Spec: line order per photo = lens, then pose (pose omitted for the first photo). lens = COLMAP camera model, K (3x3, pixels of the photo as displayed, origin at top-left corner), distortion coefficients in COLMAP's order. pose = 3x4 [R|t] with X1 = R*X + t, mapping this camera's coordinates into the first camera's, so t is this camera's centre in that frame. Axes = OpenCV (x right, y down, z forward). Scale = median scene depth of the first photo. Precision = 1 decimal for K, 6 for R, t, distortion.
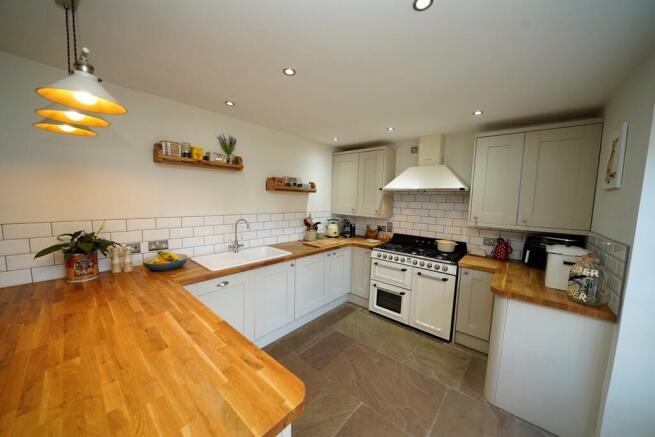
lens RADIAL K [[226.7, 0, 326.0], [0, 226.7, 219.4], [0, 0, 1]] dist [-0.023741, 0.001796]
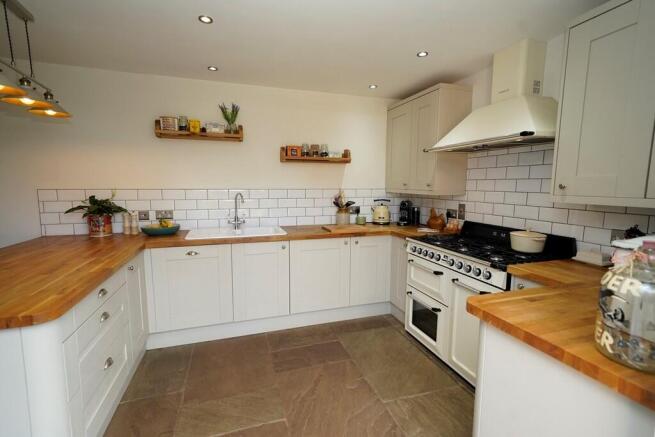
lens RADIAL K [[300.1, 0, 325.5], [0, 300.1, 220.7], [0, 0, 1]] dist [0.009568, -0.000734]
pose [[0.857407, 0.037859, -0.513245, 0.498745], [-0.026768, 0.999221, 0.028990, 0.059314], [0.513943, -0.011118, 0.857752, 0.110215]]
